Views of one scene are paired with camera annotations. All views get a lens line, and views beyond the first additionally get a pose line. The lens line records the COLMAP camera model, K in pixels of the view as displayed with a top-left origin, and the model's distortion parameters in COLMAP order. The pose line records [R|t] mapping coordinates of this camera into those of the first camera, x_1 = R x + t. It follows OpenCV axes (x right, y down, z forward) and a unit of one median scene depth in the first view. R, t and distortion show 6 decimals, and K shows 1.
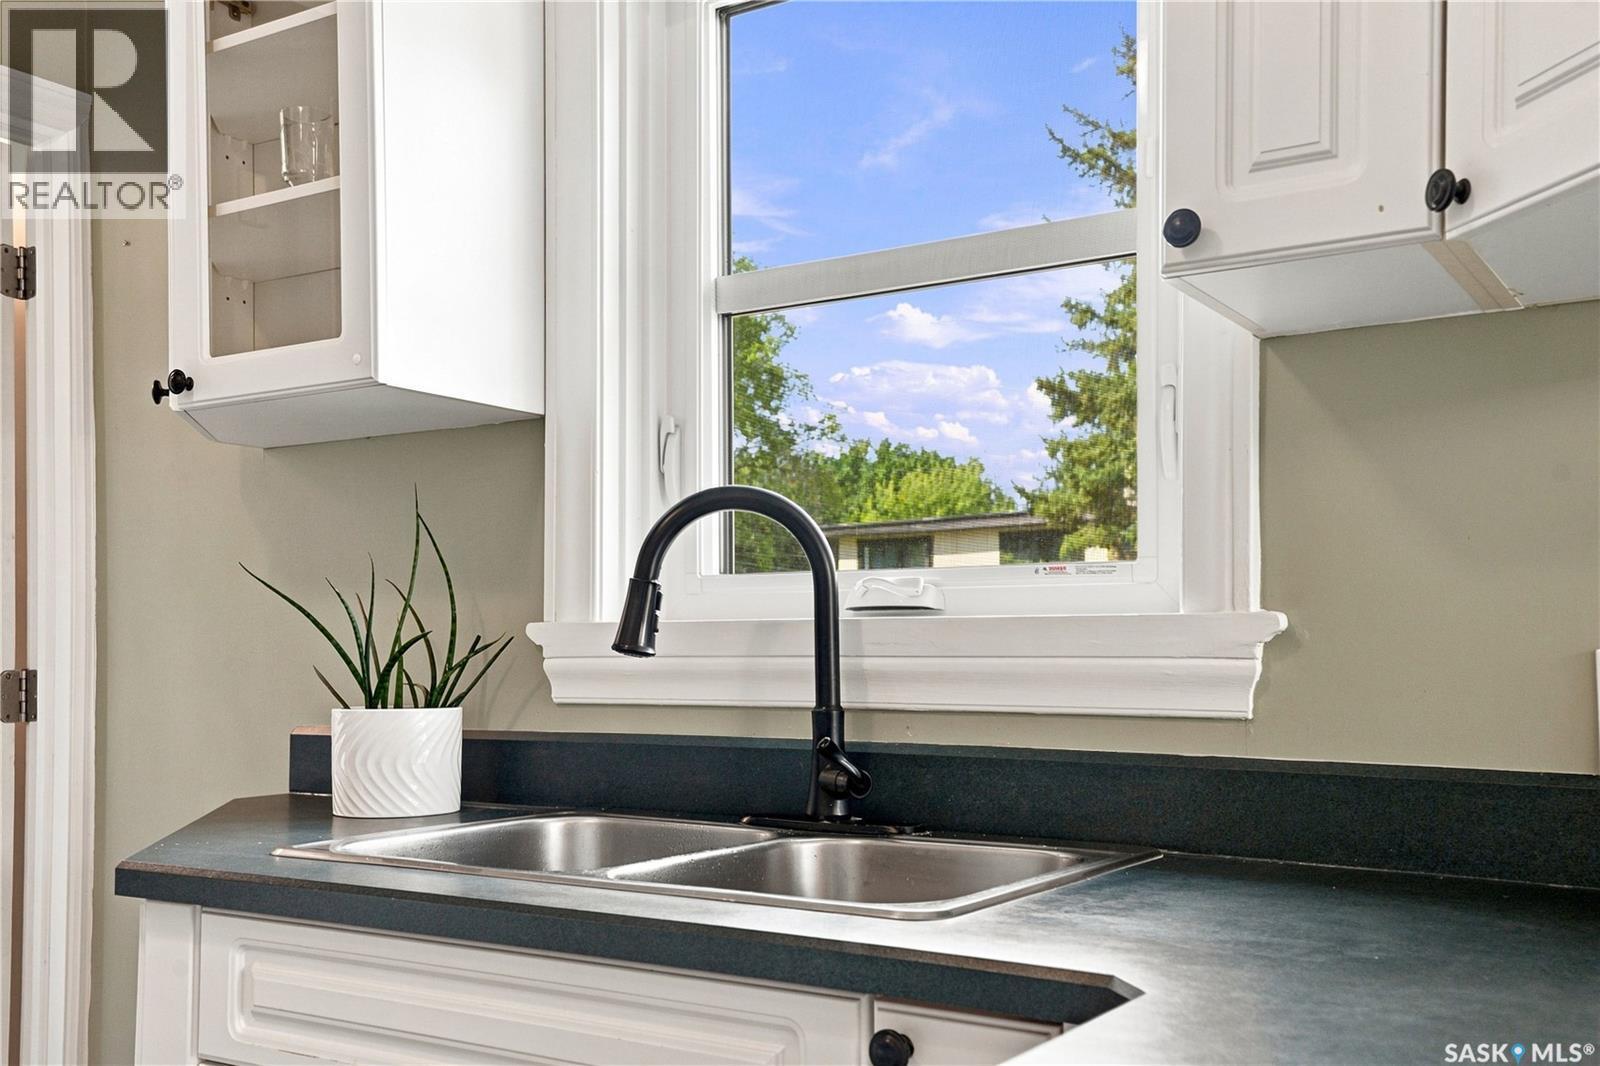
lens RADIAL K [[1544.2, 0, 807.6], [0, 1544.2, 552.1], [0, 0, 1]] dist [0.067873, 0.004973]
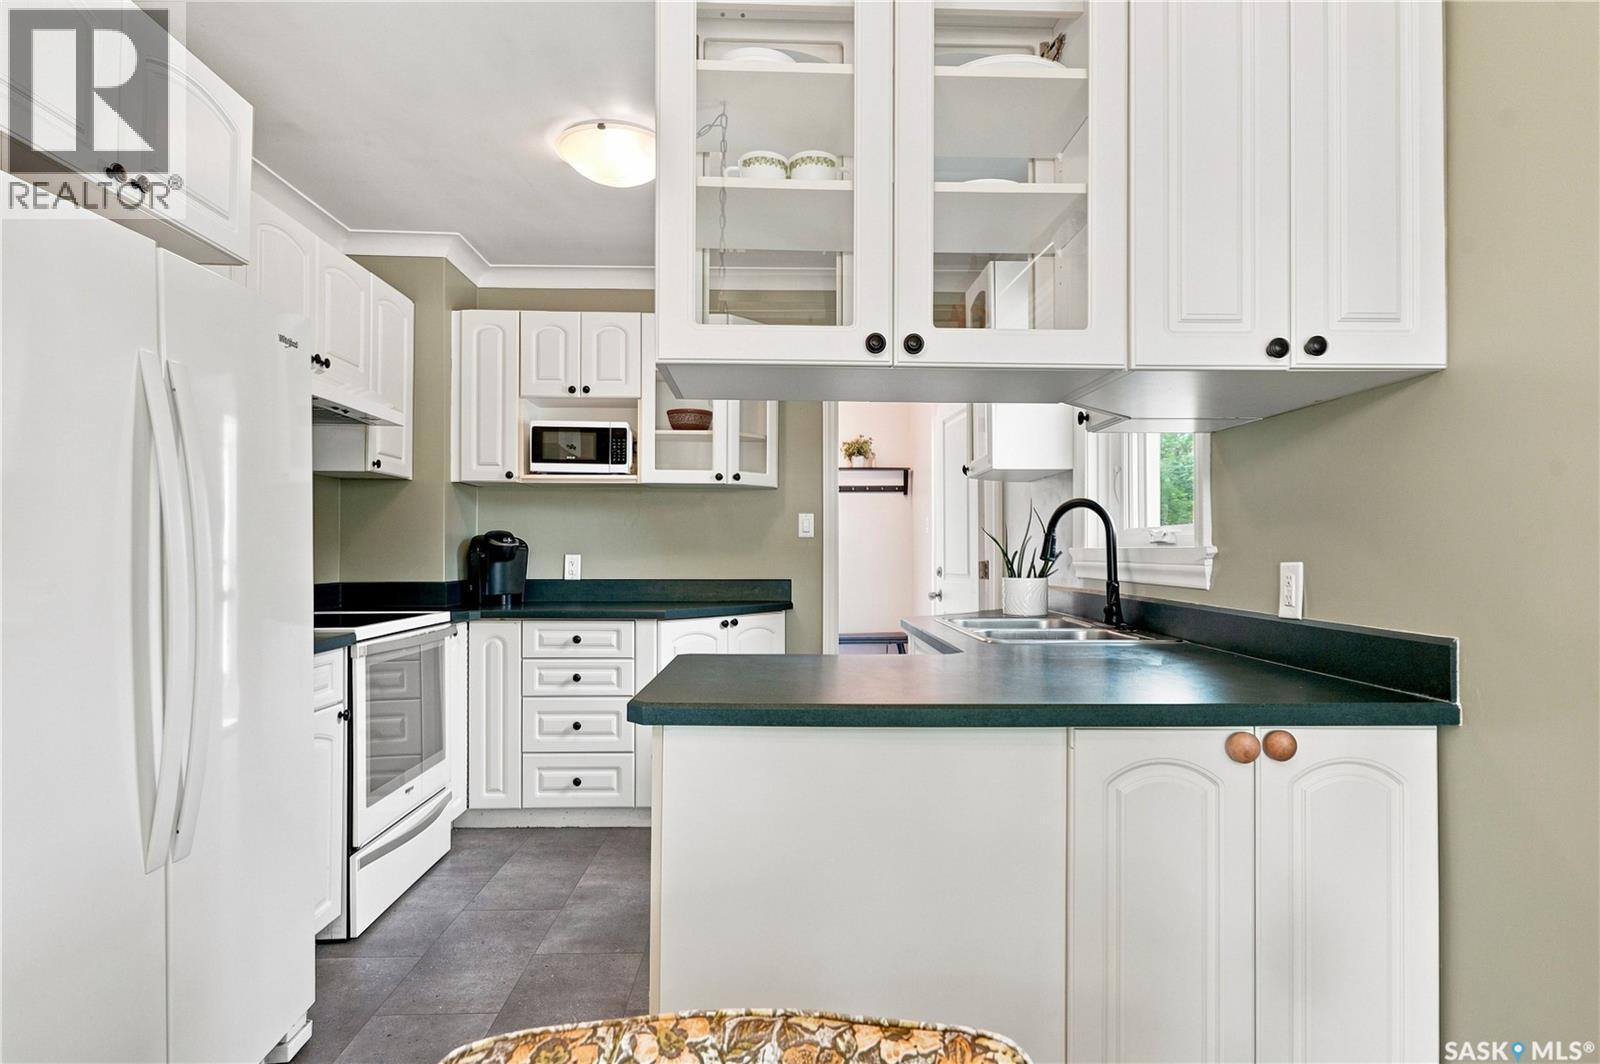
lens RADIAL K [[871.1, 0, 799.1], [0, 871.1, 539.3], [0, 0, 1]] dist [0.003246, 0.000236]
pose [[0.563609, -0.003638, -0.826034, 0.809740], [0.045262, 0.998624, 0.026484, -0.029523], [0.824801, -0.052315, 0.562998, -0.239652]]
